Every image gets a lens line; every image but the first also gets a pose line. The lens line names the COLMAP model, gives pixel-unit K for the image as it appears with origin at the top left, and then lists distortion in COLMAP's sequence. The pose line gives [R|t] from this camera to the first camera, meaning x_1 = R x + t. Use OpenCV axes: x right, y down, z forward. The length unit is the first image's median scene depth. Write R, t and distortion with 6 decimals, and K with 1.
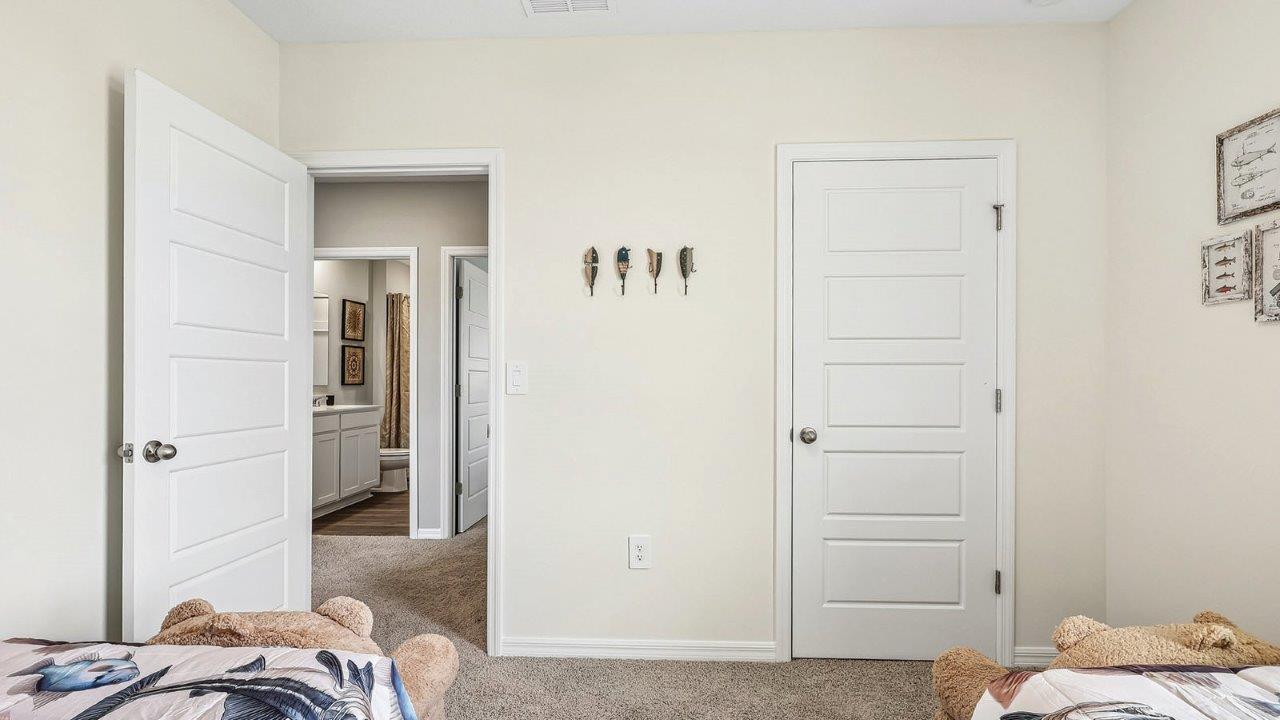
lens RADIAL K [[605.7, 0, 648.8], [0, 605.7, 371.9], [0, 0, 1]] dist [0.005691, 0.000290]
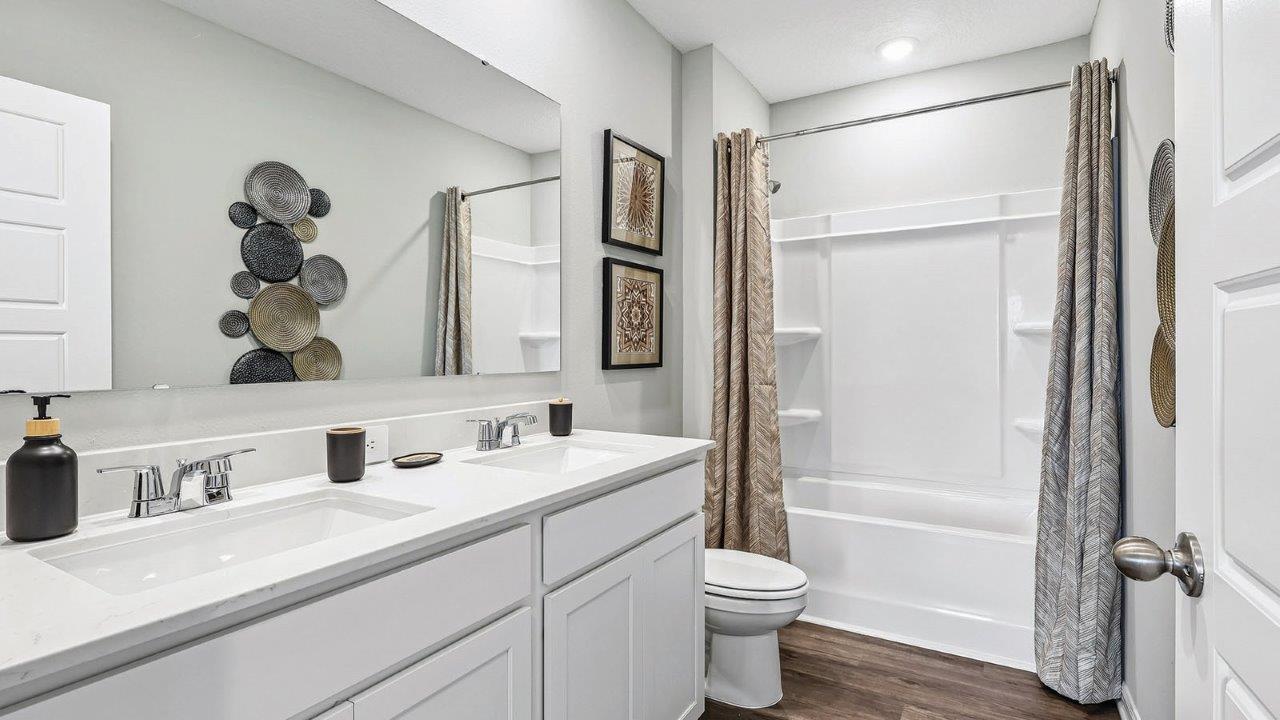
lens RADIAL K [[605.7, 0, 643.1], [0, 605.7, 355.2], [0, 0, 1]] dist [0.005691, 0.000290]
pose [[0.877737, 0.000093, -0.479143, -0.293807], [0.008172, 0.999852, 0.015166, 0.007861], [0.479073, -0.017227, 0.877606, 0.651526]]
